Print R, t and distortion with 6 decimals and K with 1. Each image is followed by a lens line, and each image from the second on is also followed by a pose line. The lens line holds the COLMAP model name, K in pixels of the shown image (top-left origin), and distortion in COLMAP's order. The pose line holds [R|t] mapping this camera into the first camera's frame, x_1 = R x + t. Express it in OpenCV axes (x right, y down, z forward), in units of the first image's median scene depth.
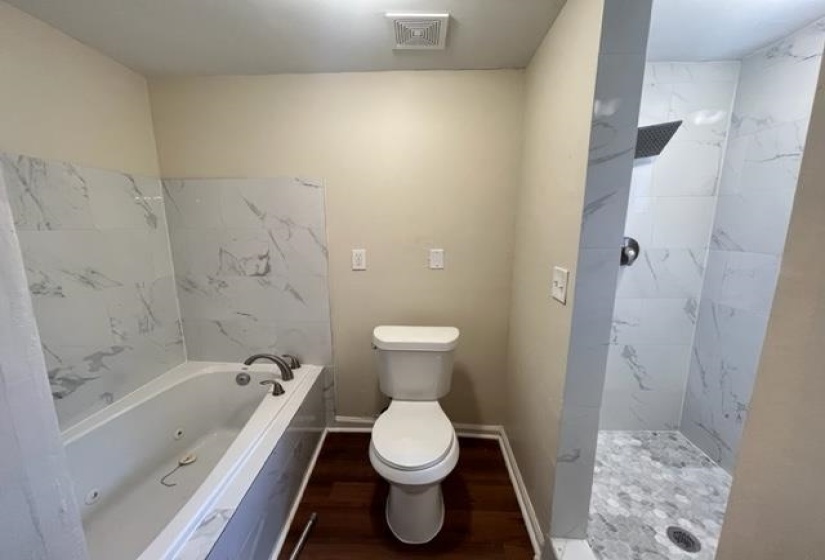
lens RADIAL K [[327.8, 0, 408.0], [0, 327.8, 291.1], [0, 0, 1]] dist [-0.003494, -0.000429]
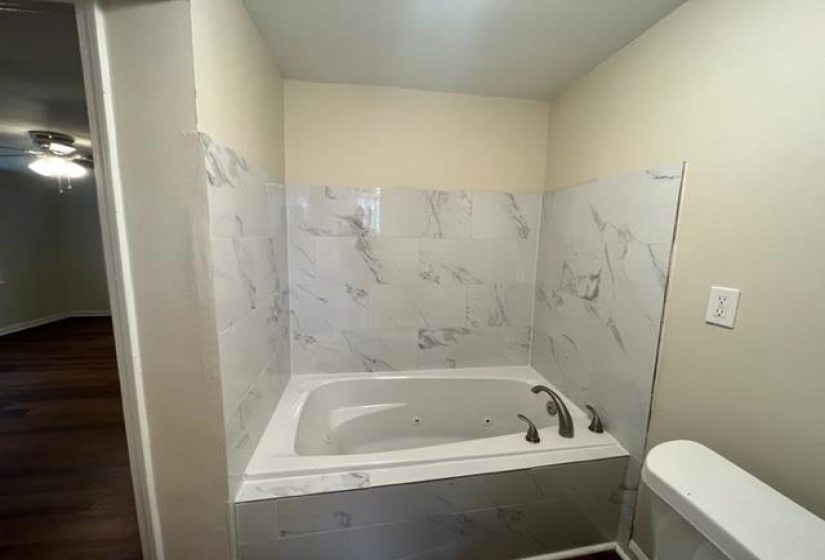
lens RADIAL K [[327.8, 0, 411.1], [0, 327.8, 289.4], [0, 0, 1]] dist [-0.003494, -0.000429]
pose [[0.192723, 0.165017, -0.967278, 0.260331], [-0.208424, 0.970149, 0.123980, -0.085930], [0.958862, 0.177711, 0.221363, 0.421780]]
